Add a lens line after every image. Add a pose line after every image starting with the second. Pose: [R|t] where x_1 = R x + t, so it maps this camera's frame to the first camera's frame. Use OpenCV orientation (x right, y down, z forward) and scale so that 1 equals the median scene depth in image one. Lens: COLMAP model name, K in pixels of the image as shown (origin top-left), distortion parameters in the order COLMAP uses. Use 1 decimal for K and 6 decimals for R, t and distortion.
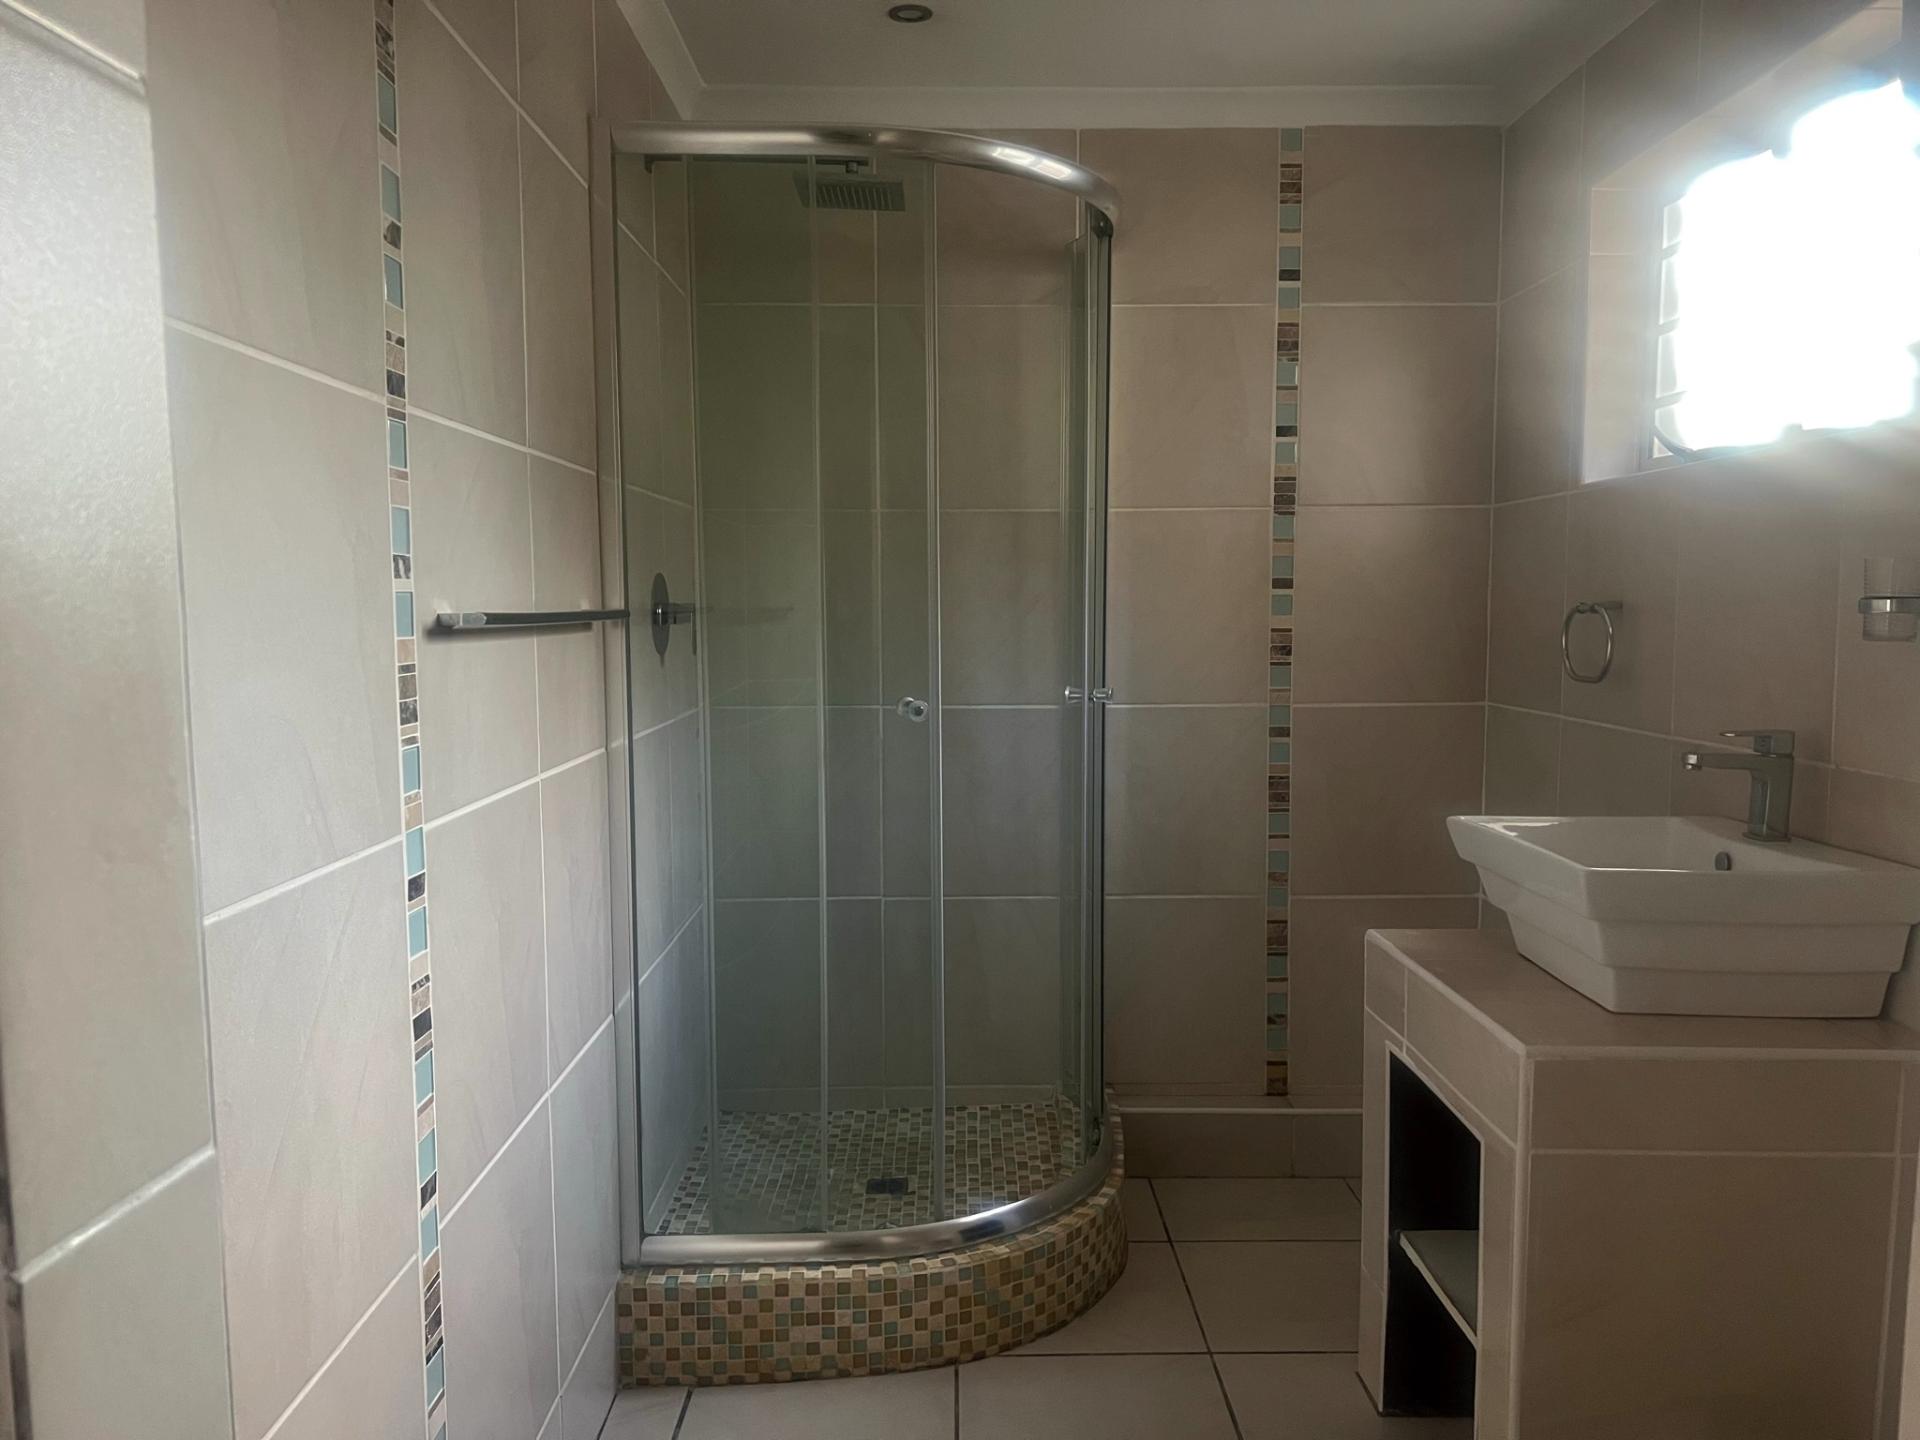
lens RADIAL K [[1439.7, 0, 955.5], [0, 1439.7, 728.4], [0, 0, 1]] dist [0.054652, -0.063422]
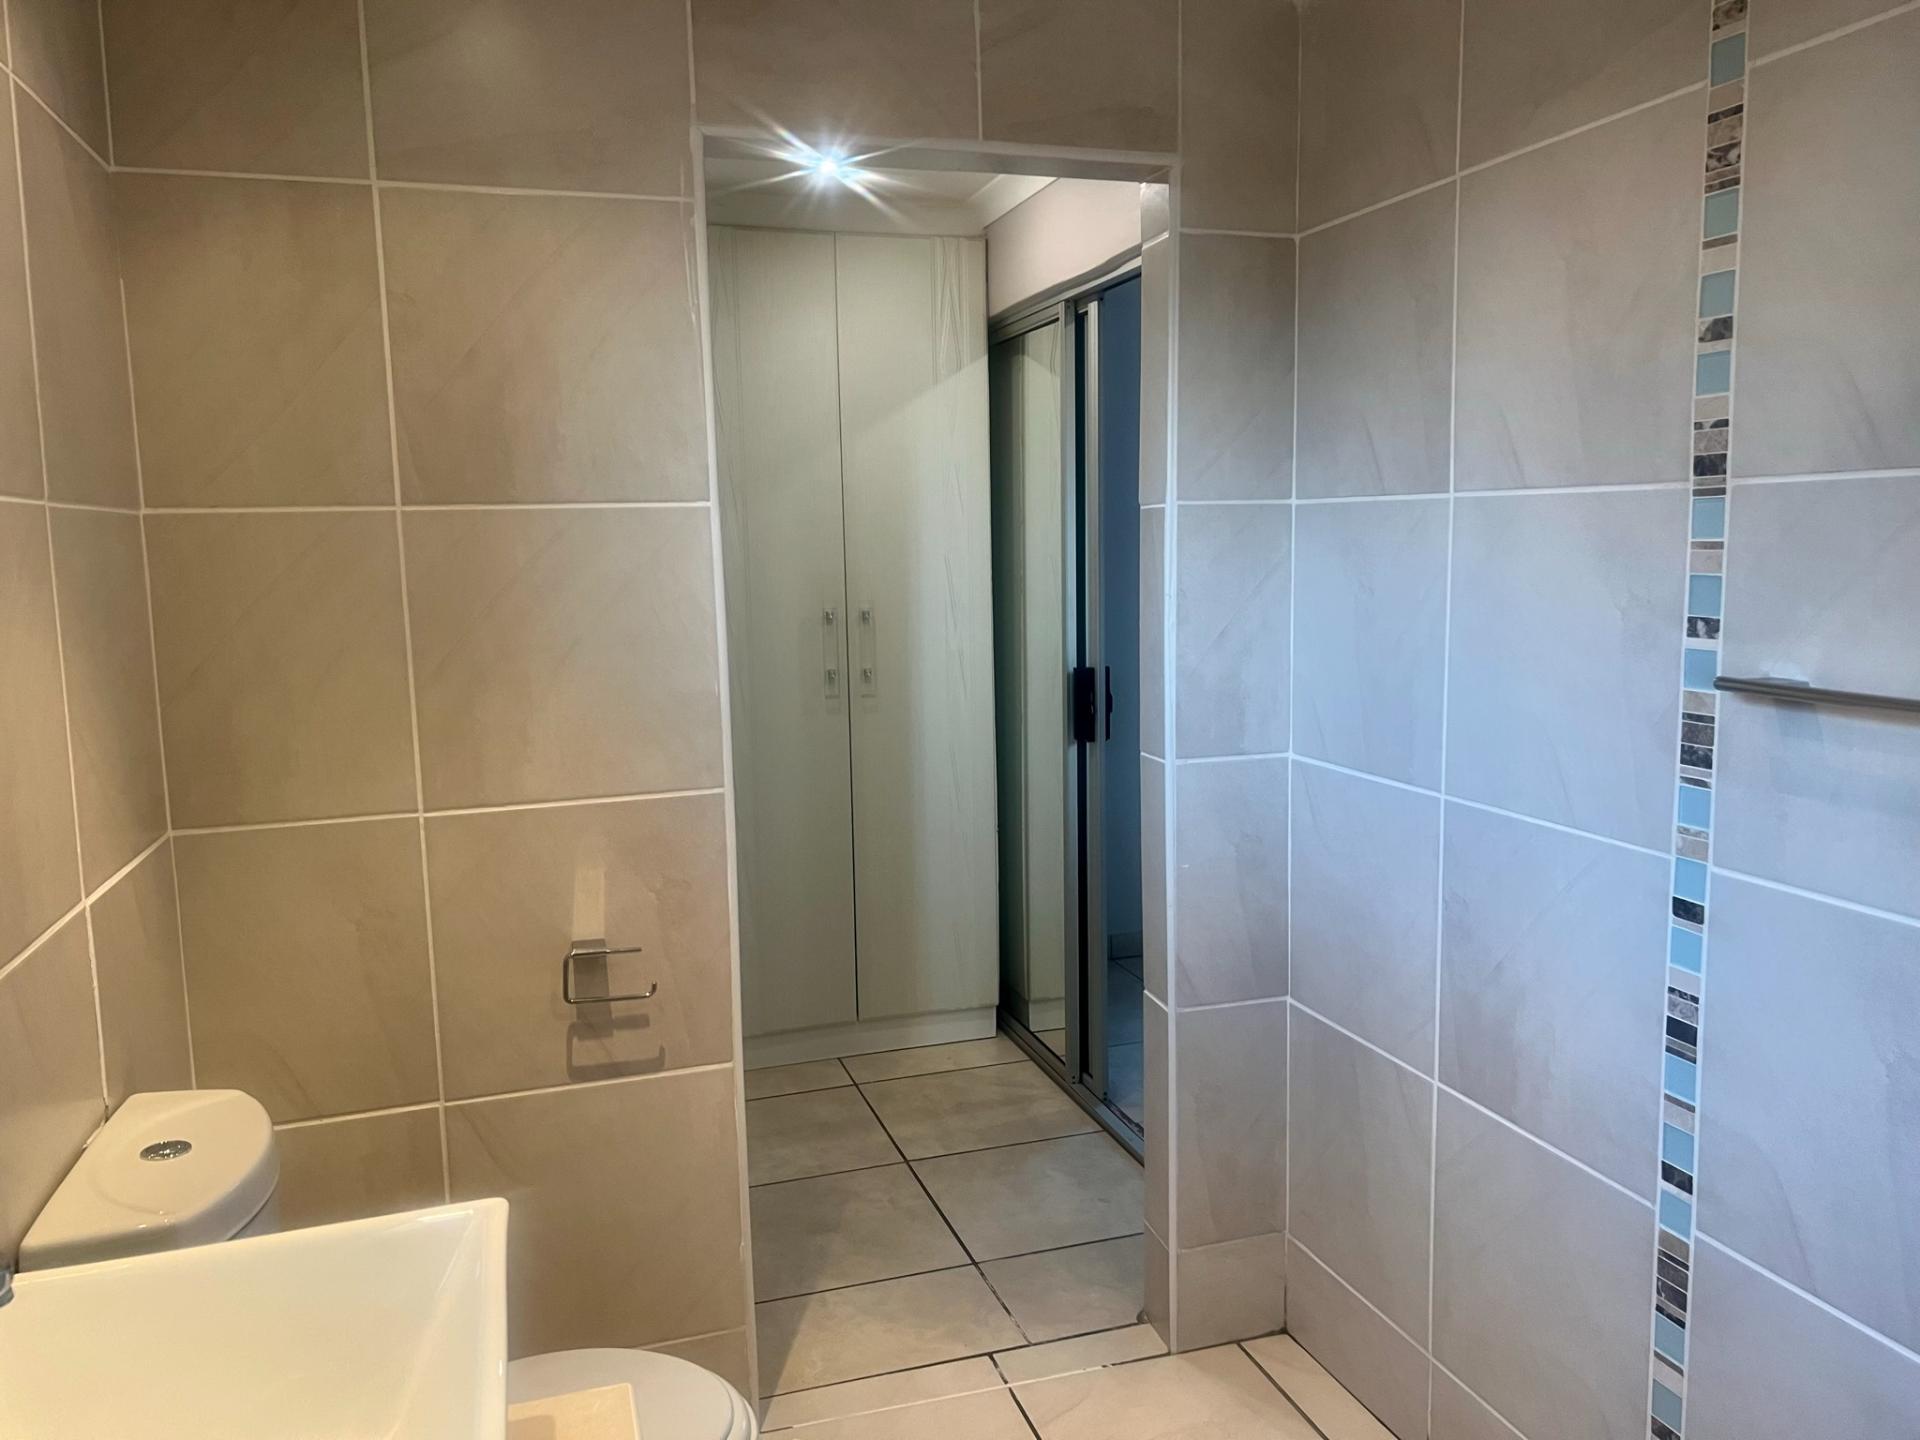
lens RADIAL K [[1439.7, 0, 960.1], [0, 1439.7, 710.9], [0, 0, 1]] dist [0.054652, -0.063422]
pose [[-0.954543, 0.054157, -0.293111, 0.291208], [-0.006956, 0.979040, 0.203547, -0.160149], [0.297991, 0.196333, -0.934160, 1.109565]]
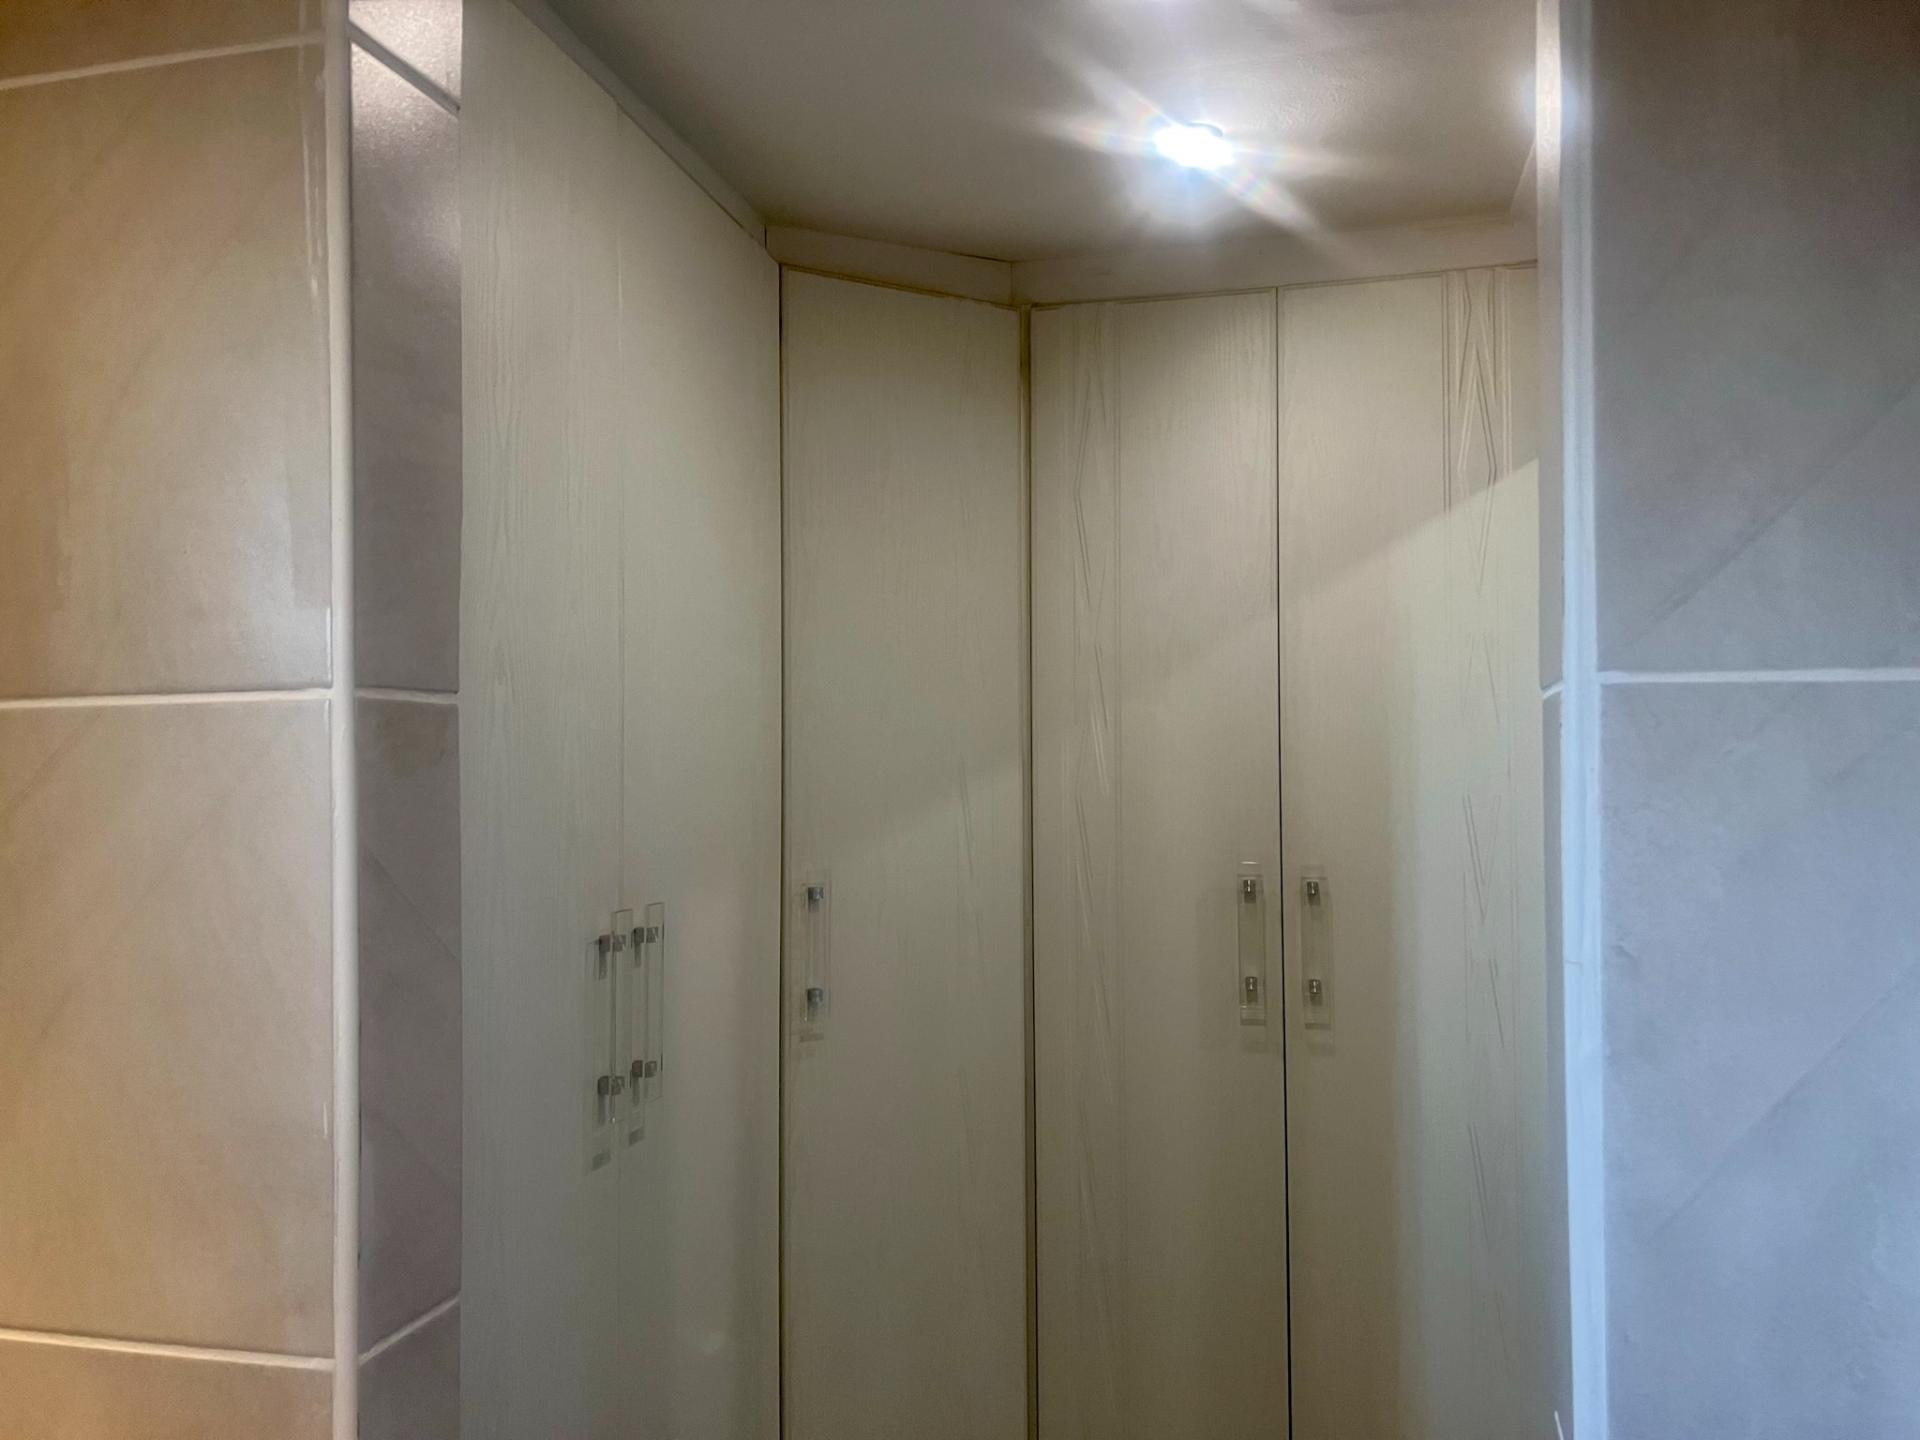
lens RADIAL K [[1439.7, 0, 951.7], [0, 1439.7, 720.5], [0, 0, 1]] dist [0.054652, -0.063422]
pose [[-0.969340, 0.015152, 0.245257, -0.077720], [0.029935, 0.997945, 0.056661, -0.114244], [-0.243895, 0.062266, -0.967801, 0.563443]]
